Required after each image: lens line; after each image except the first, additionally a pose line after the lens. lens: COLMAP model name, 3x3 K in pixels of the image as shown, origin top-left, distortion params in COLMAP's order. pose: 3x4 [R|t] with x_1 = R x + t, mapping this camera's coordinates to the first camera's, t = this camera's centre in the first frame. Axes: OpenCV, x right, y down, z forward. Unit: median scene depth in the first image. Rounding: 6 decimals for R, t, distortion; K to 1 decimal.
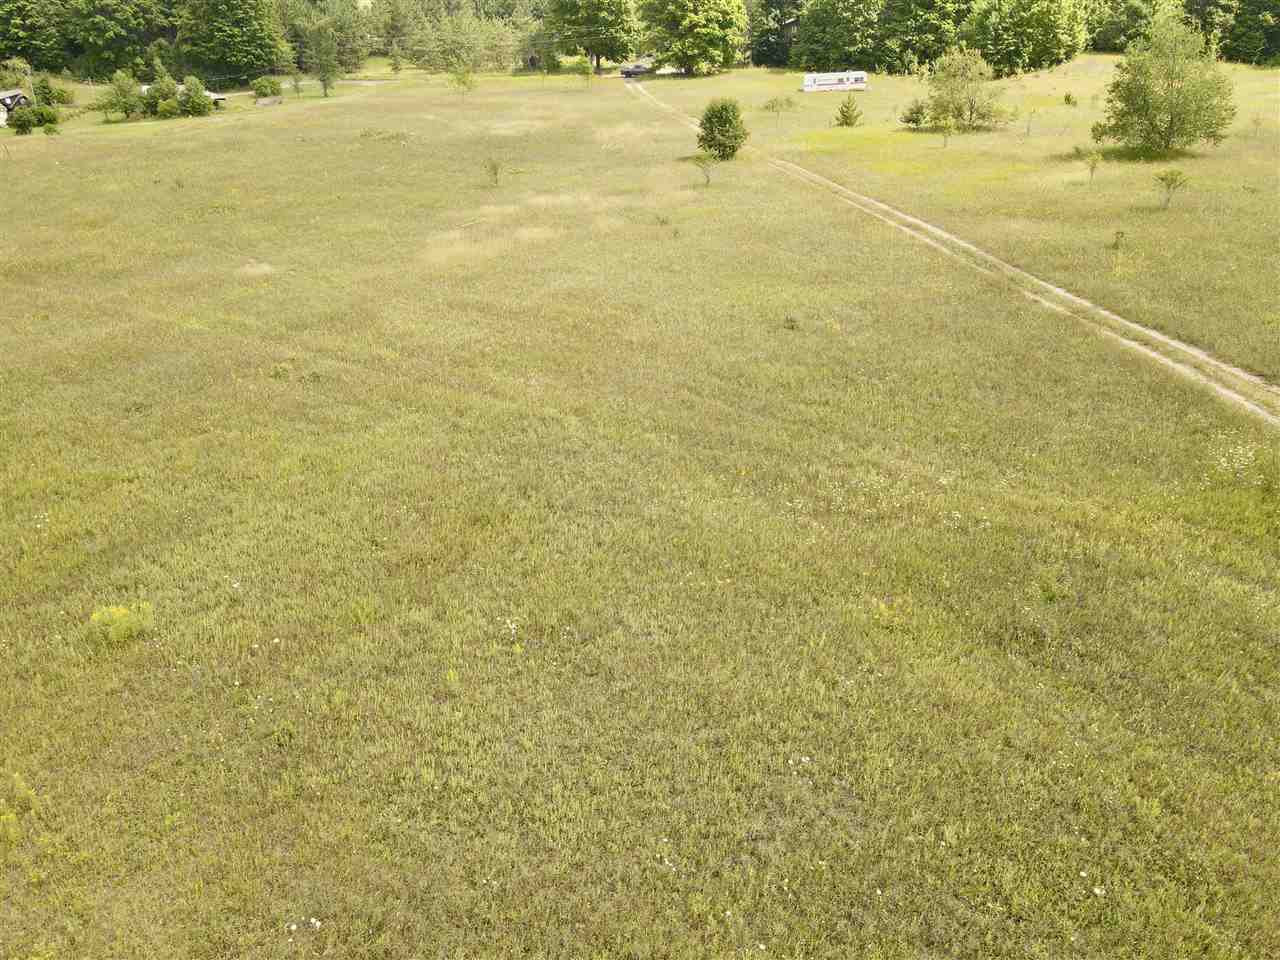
lens RADIAL K [[943.6, 0, 640.0], [0, 943.6, 482.5], [0, 0, 1]] dist [0.013161, 0.011573]
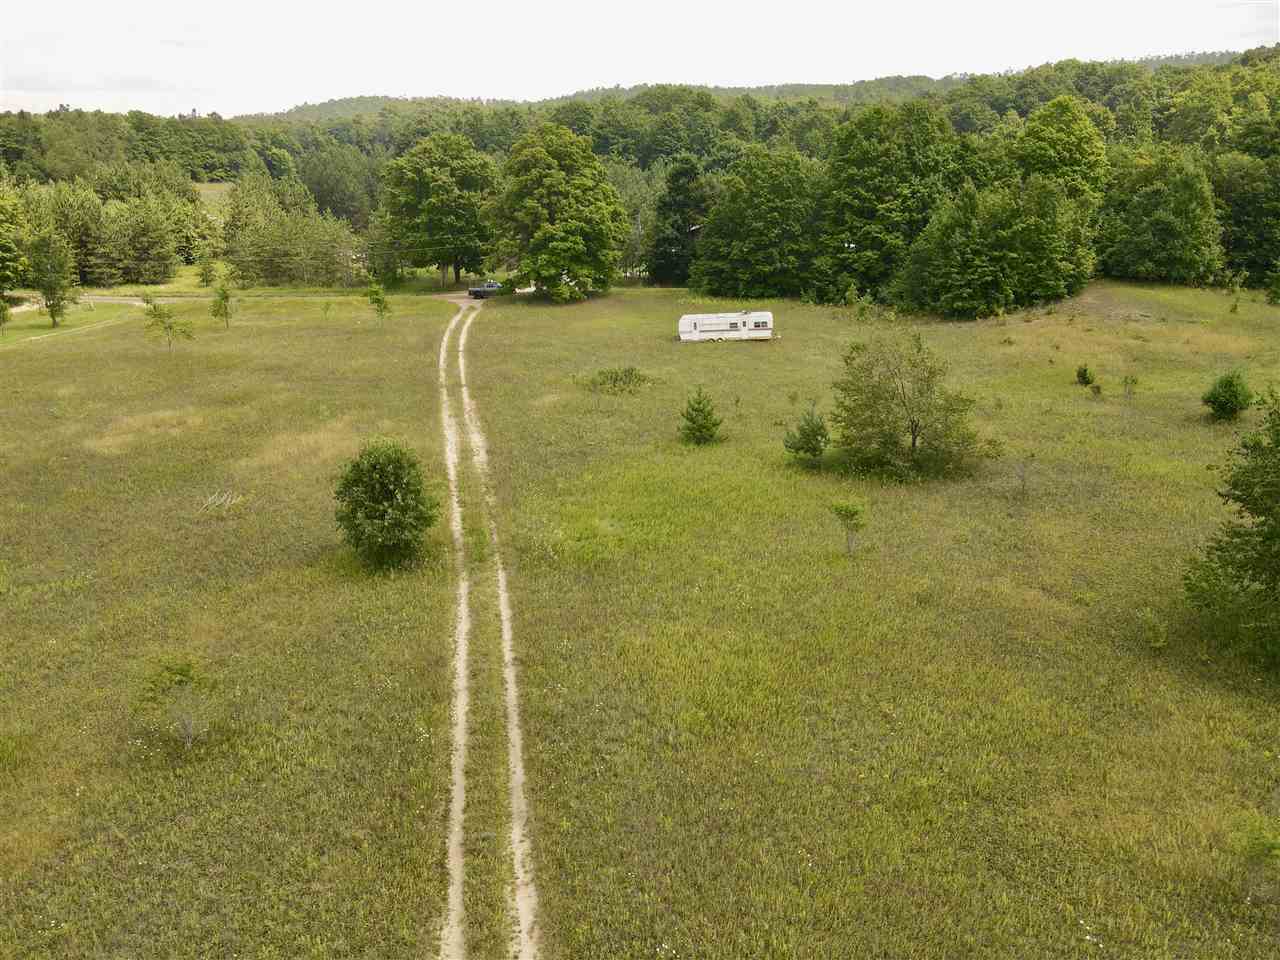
lens RADIAL K [[943.6, 0, 636.1], [0, 943.6, 473.9], [0, 0, 1]] dist [0.013161, 0.011573]
pose [[0.999965, 0.001398, -0.008295, 0.130529], [-0.002747, 0.986318, -0.164831, -0.185347], [0.007951, 0.164848, 0.986287, 0.315836]]
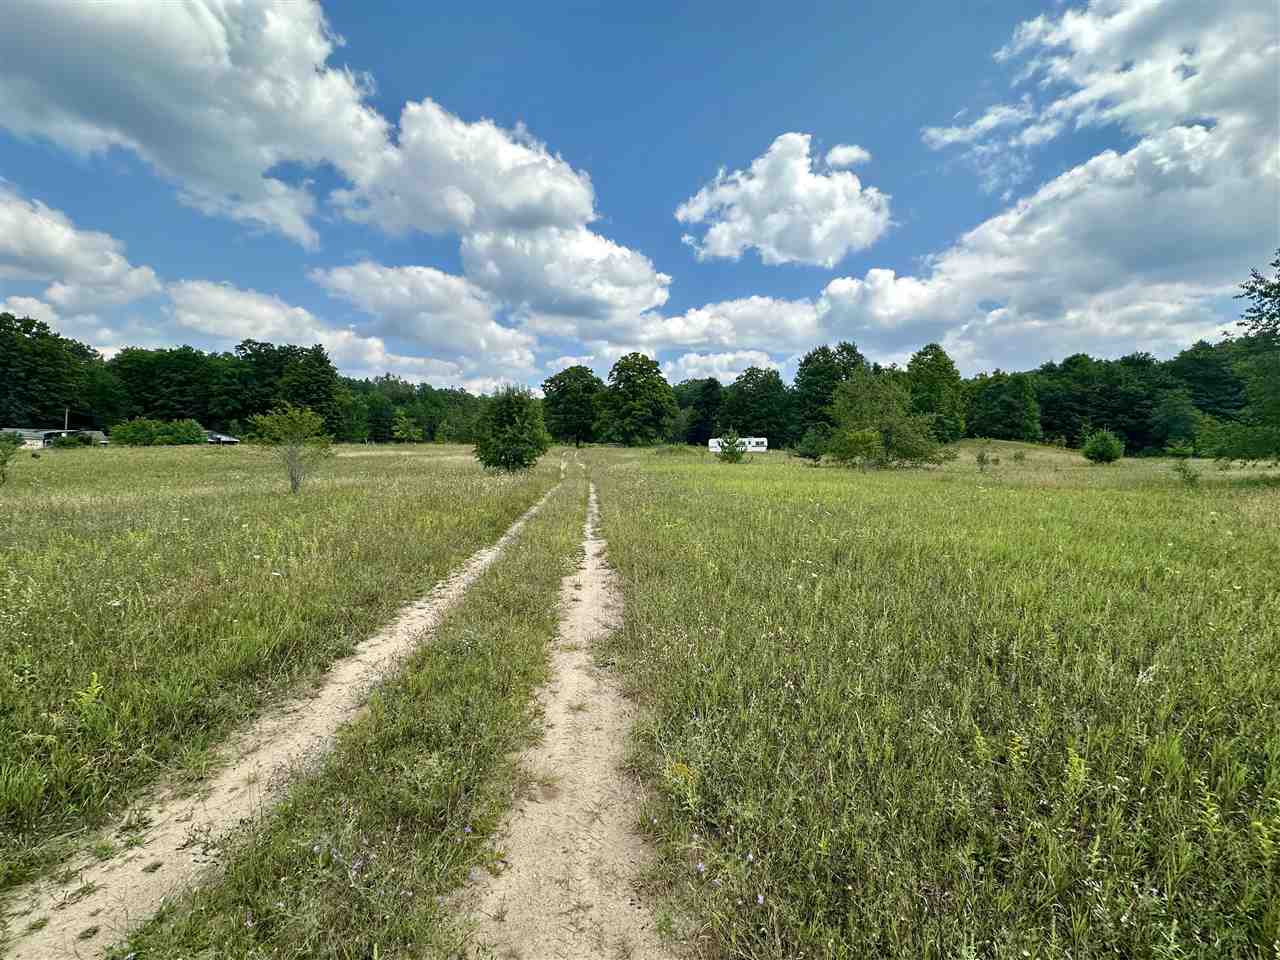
lens RADIAL K [[516.4, 0, 641.1], [0, 516.4, 481.2], [0, 0, 1]] dist [0.001675, 0.000134]
pose [[0.996261, 0.048639, -0.071404, 0.123073], [-0.072813, 0.917543, -0.390914, -0.128209], [0.046503, 0.394651, 0.917654, 0.410121]]
